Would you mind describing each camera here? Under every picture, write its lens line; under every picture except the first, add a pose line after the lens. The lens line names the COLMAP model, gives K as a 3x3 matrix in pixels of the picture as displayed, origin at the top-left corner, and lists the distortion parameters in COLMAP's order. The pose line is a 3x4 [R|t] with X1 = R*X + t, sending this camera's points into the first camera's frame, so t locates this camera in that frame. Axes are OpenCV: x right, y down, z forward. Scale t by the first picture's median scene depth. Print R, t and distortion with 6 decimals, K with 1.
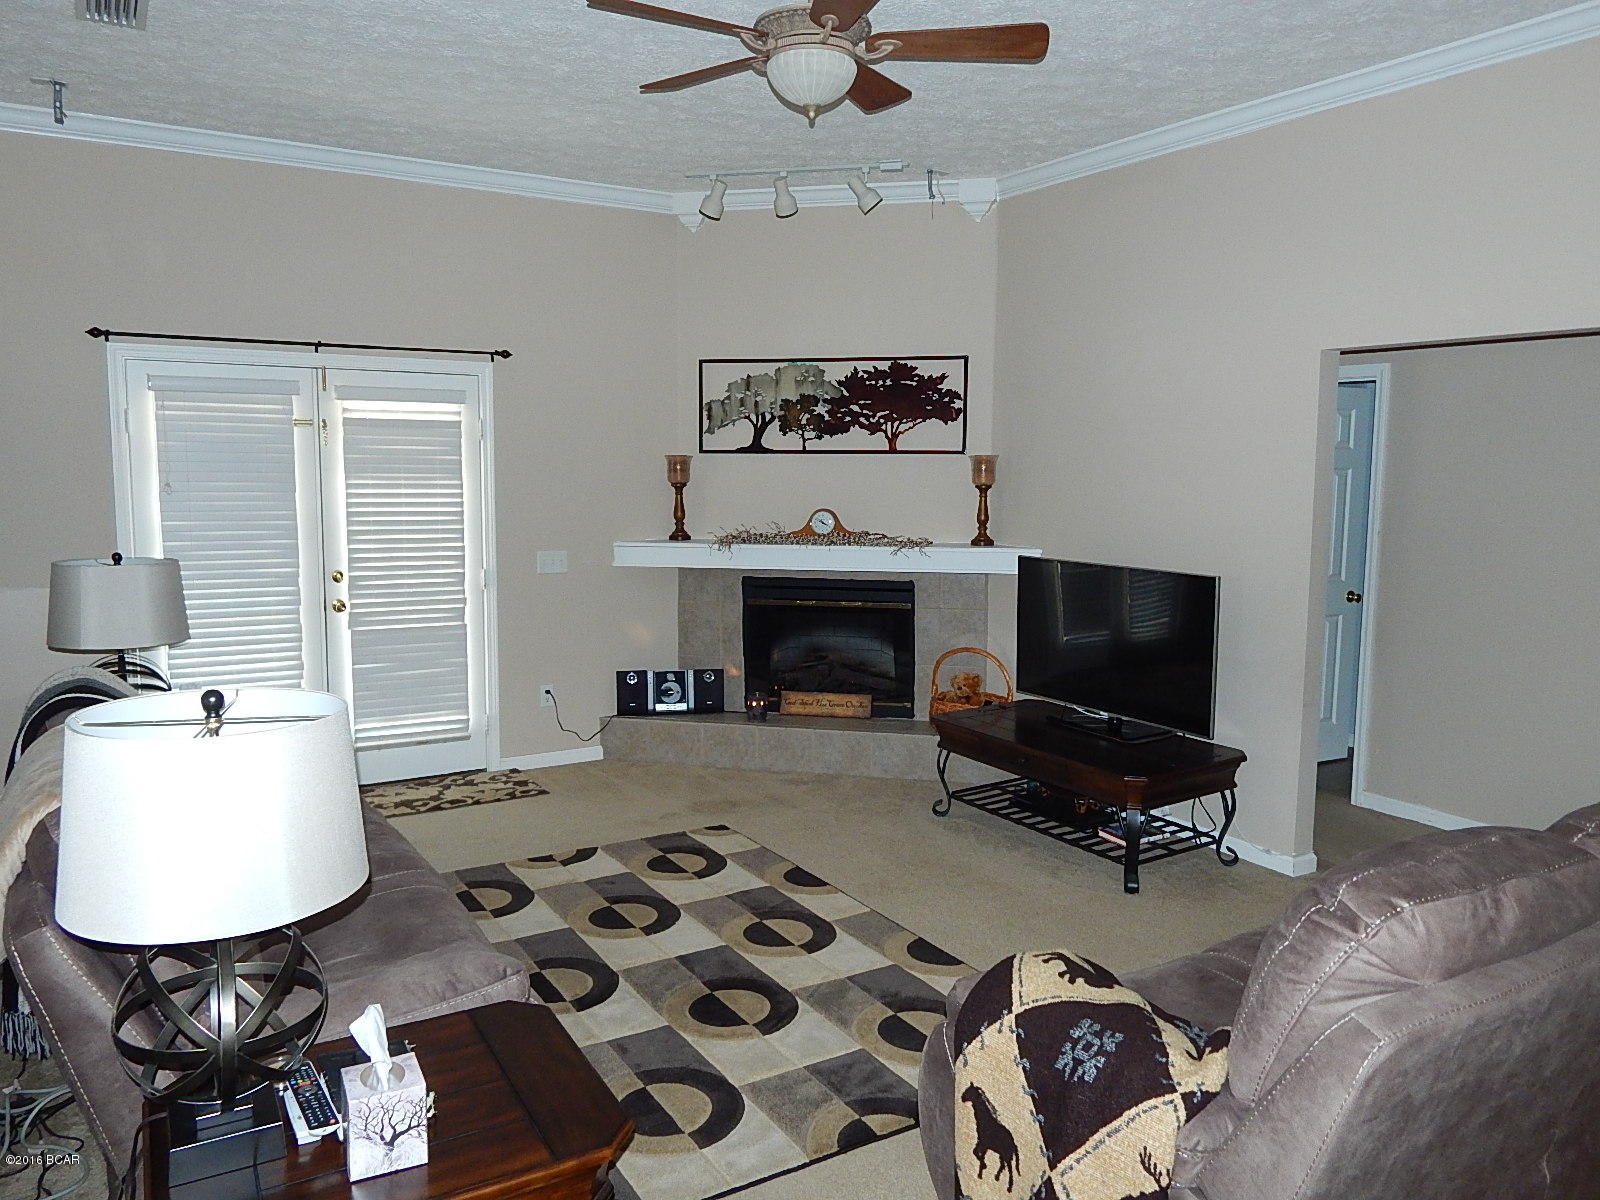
lens RADIAL K [[1164.2, 0, 808.9], [0, 1164.2, 590.8], [0, 0, 1]] dist [-0.003206, -0.003650]
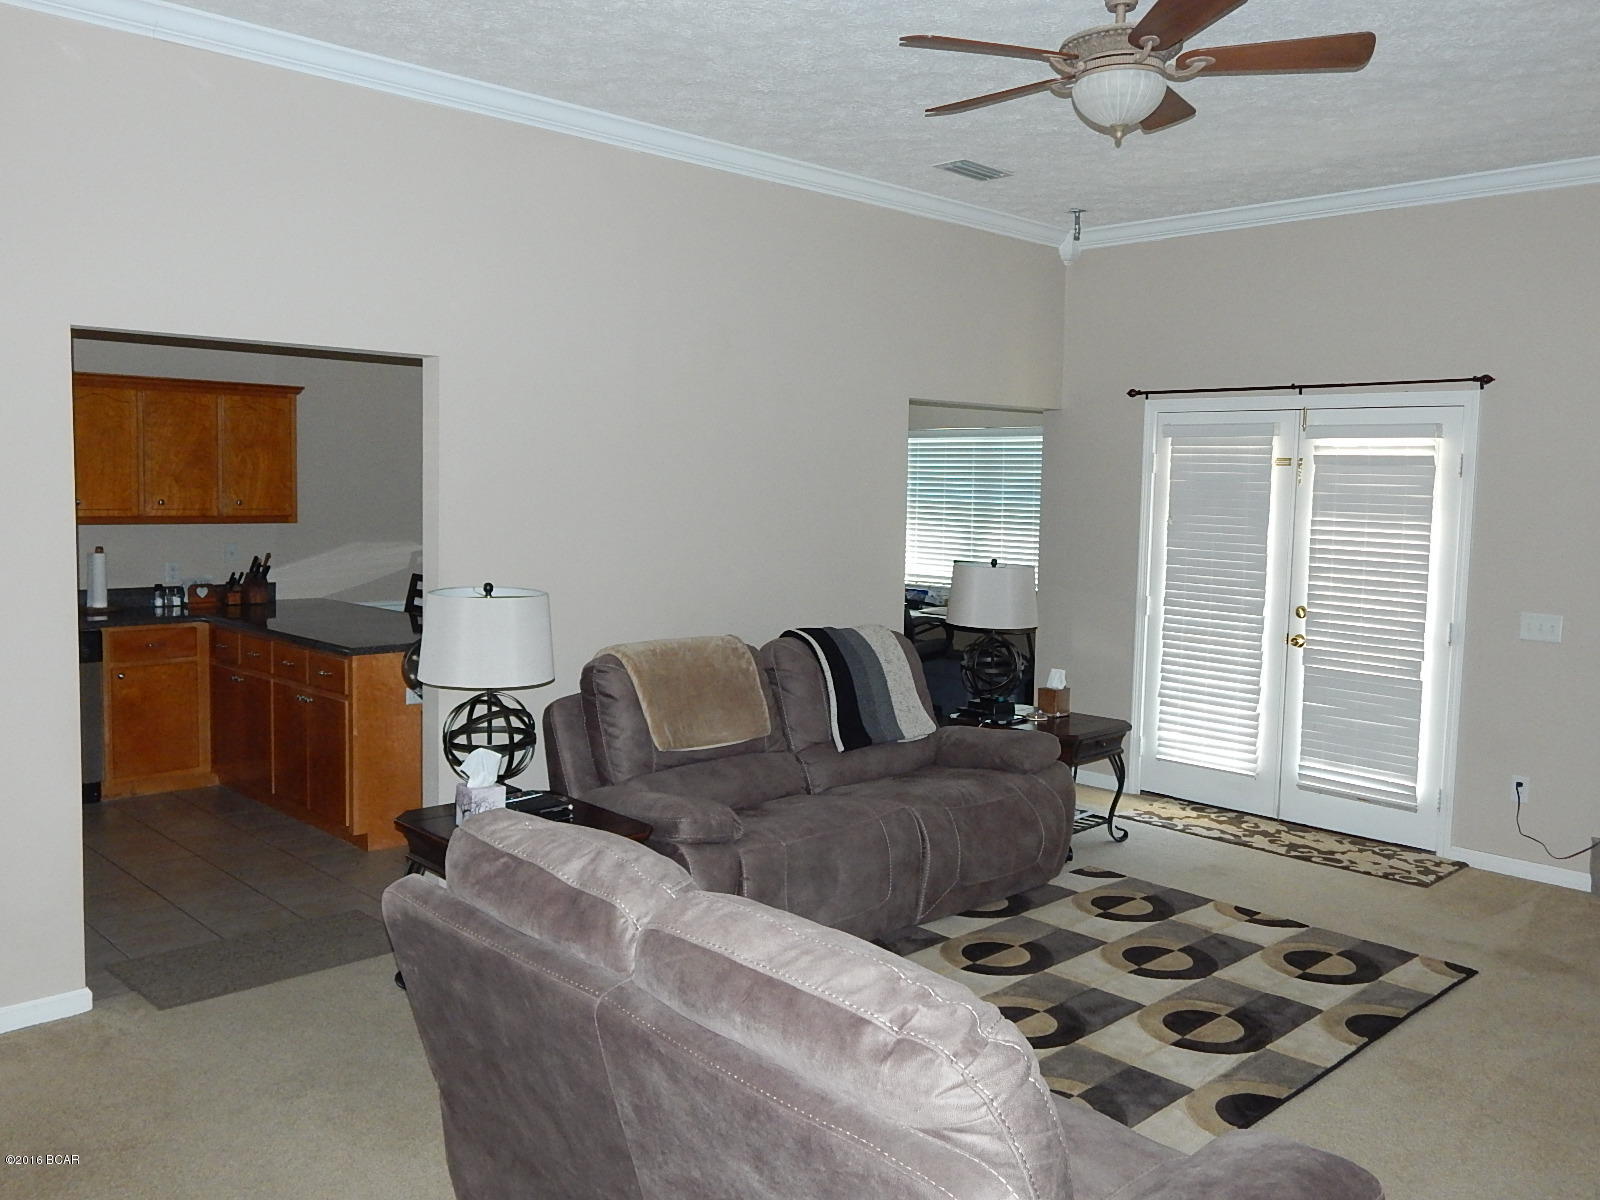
lens RADIAL K [[1325.6, 0, 803.0], [0, 1325.6, 583.1], [0, 0, 1]] dist [-0.001639, -0.005528]
pose [[0.209785, 0.069496, -0.975275, 0.607283], [-0.129260, 0.990687, 0.042790, -0.029336], [0.969166, 0.117087, 0.216815, 0.315442]]
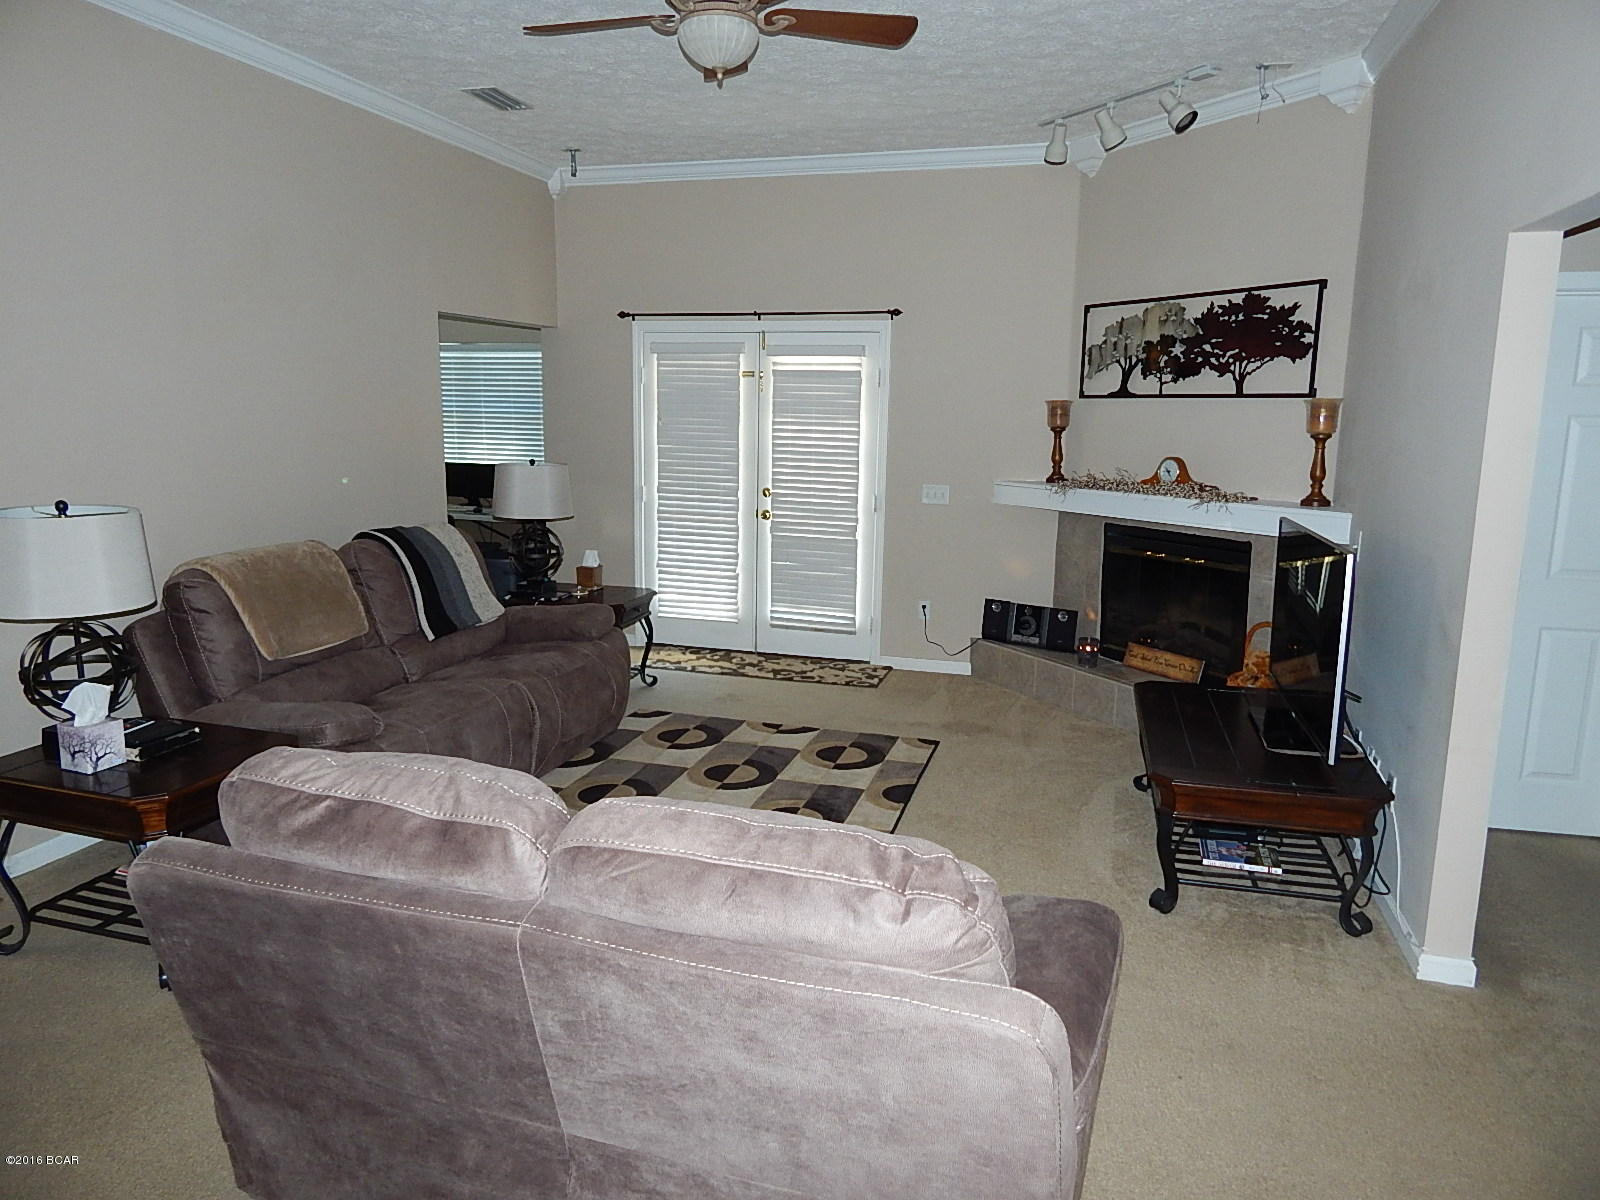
lens RADIAL K [[1051.7, 0, 810.8], [0, 1051.7, 593.8], [0, 0, 1]] dist [0.007280, -0.015168]
pose [[0.671973, 0.132168, -0.728687, 0.491935], [-0.093989, 0.991210, 0.093110, -0.013422], [0.734588, 0.005921, 0.678488, 0.223814]]
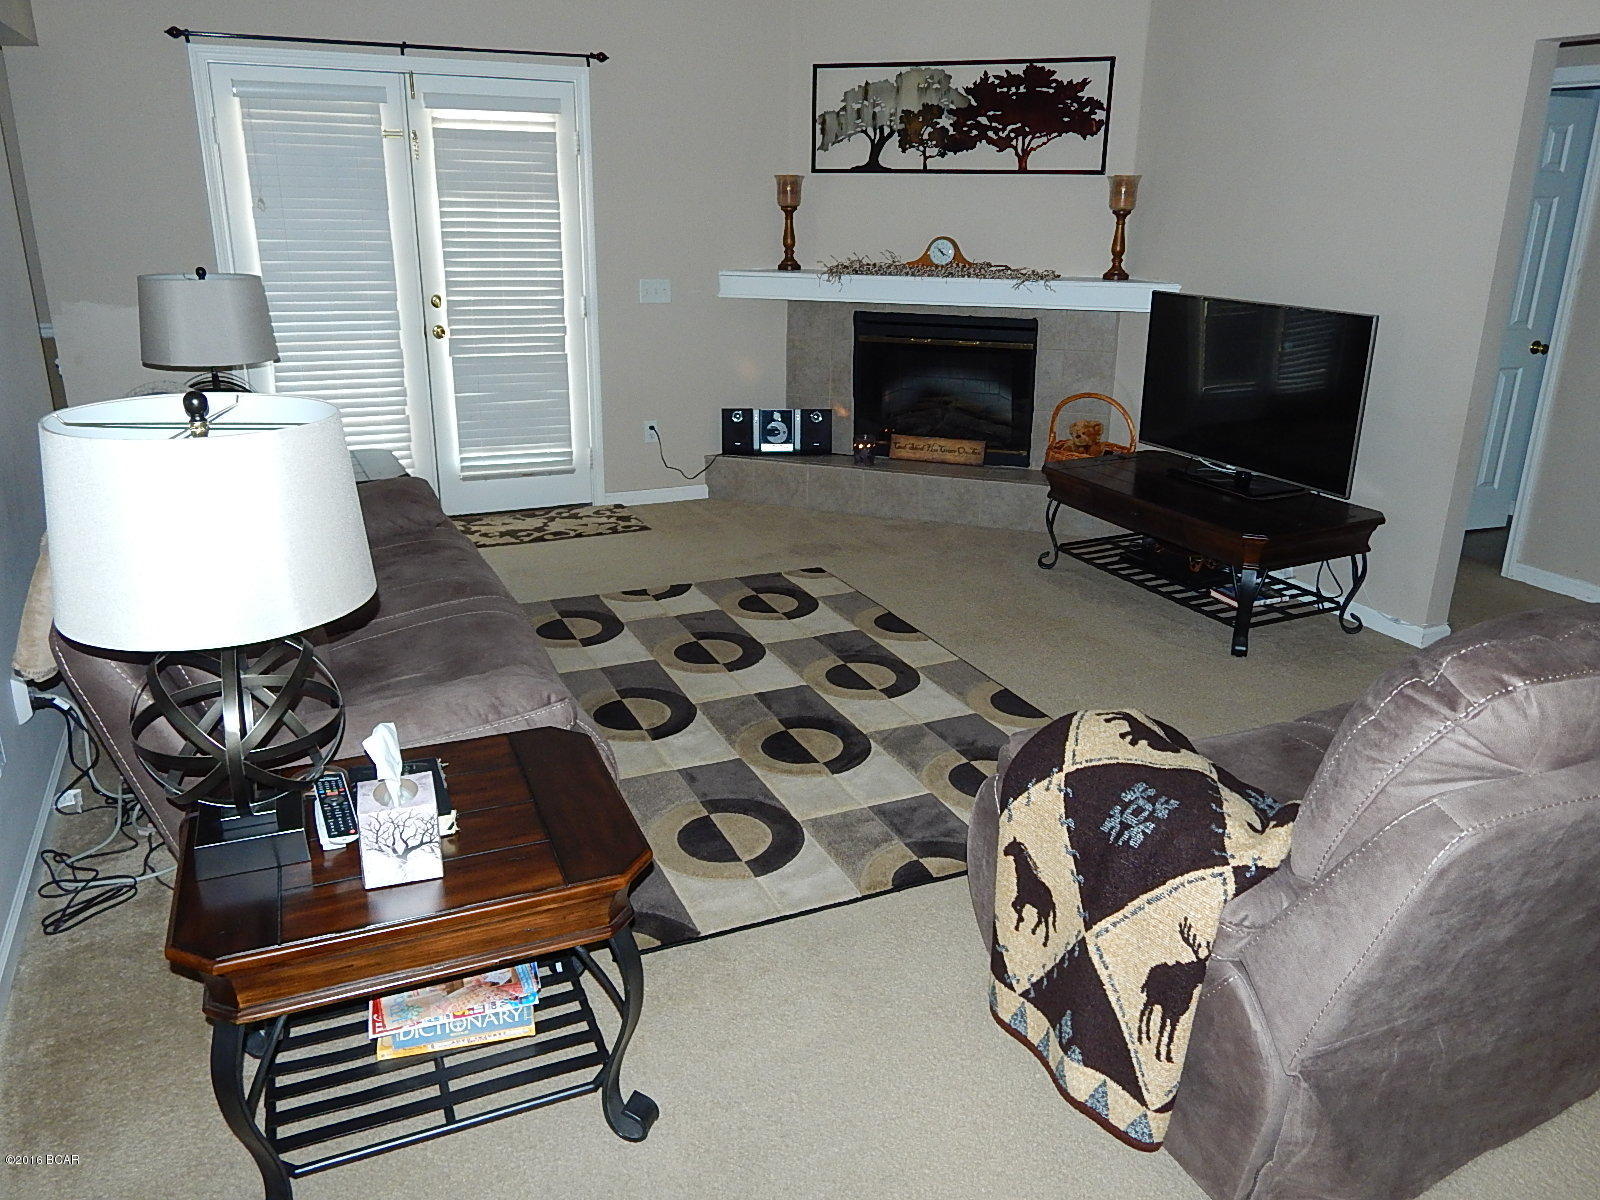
lens RADIAL K [[1164.2, 0, 807.8], [0, 1164.2, 592.7], [0, 0, 1]] dist [-0.003206, -0.003650]
pose [[0.992303, 0.046660, -0.114709, 0.027236], [-0.021054, 0.976381, 0.215028, 0.009740], [0.122033, -0.210957, 0.969848, 0.036952]]
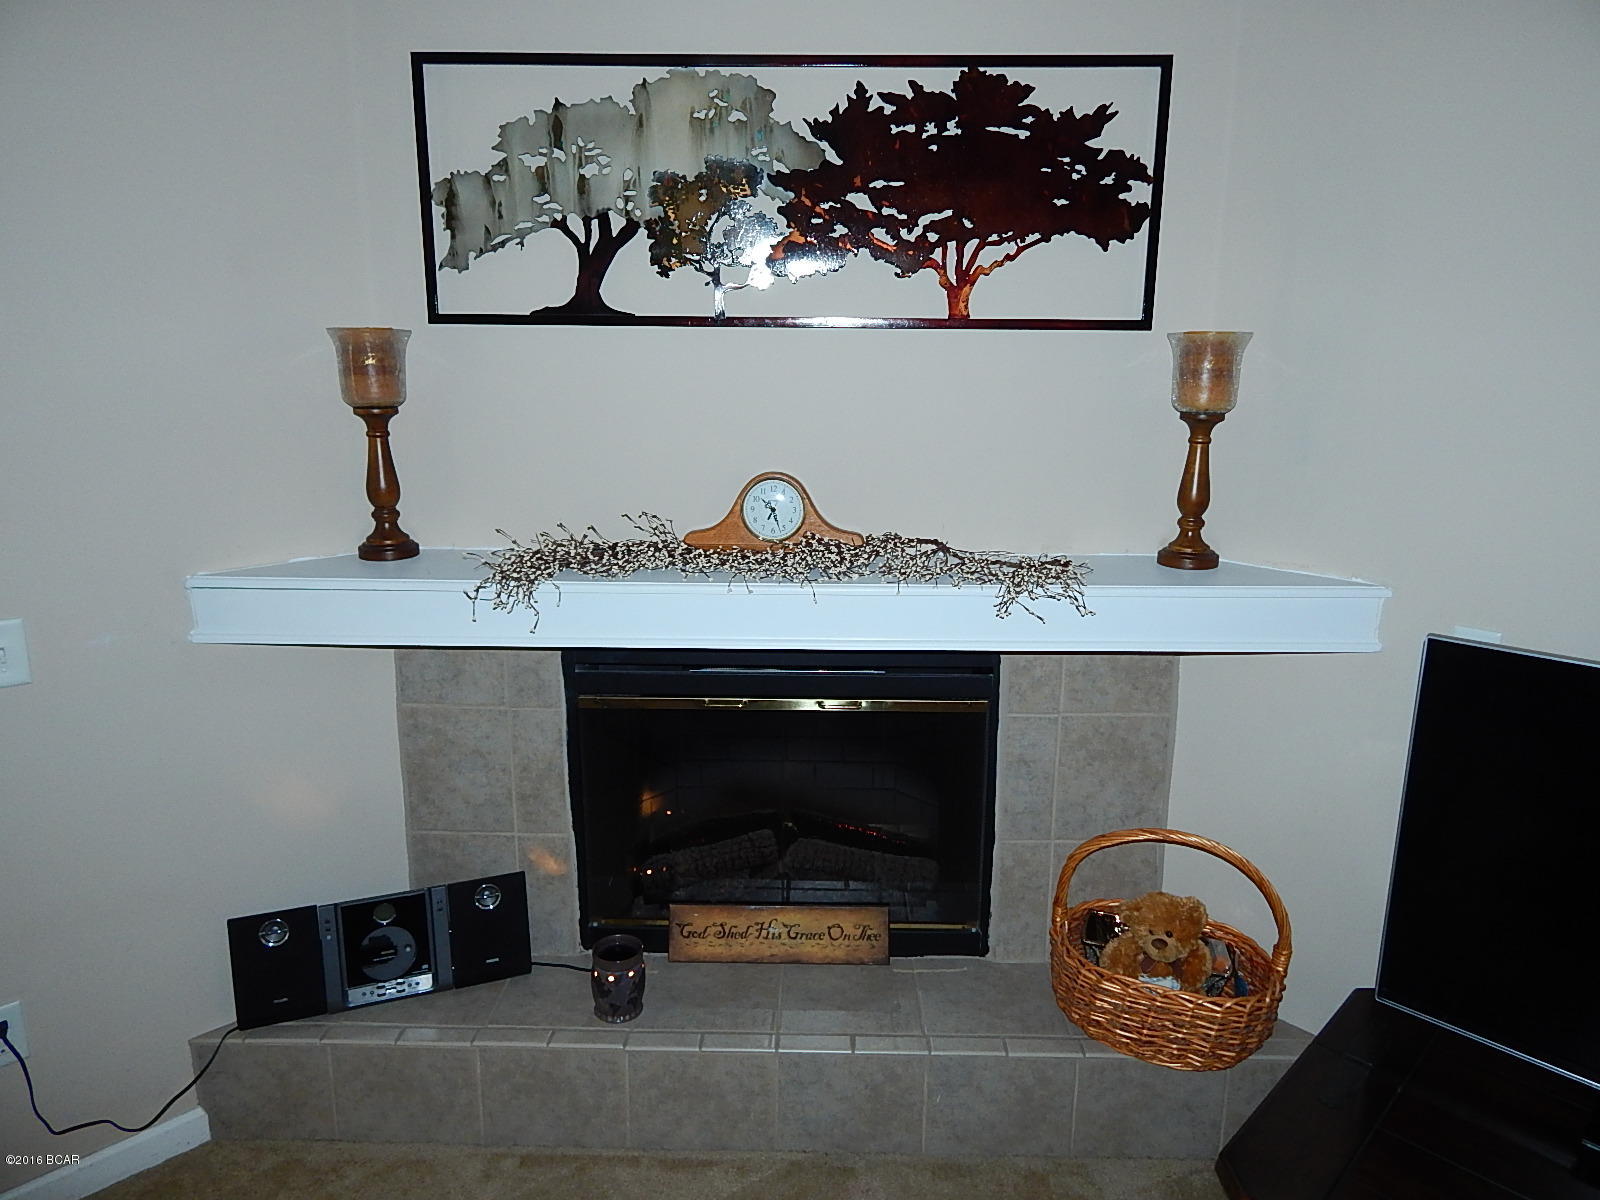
lens RADIAL K [[1051.7, 0, 803.9], [0, 1051.7, 585.5], [0, 0, 1]] dist [0.007280, -0.015168]
pose [[0.979351, -0.040912, 0.197983, -0.052190], [0.017972, 0.993051, 0.116307, -0.080091], [-0.201365, -0.110347, 0.973281, 0.711699]]
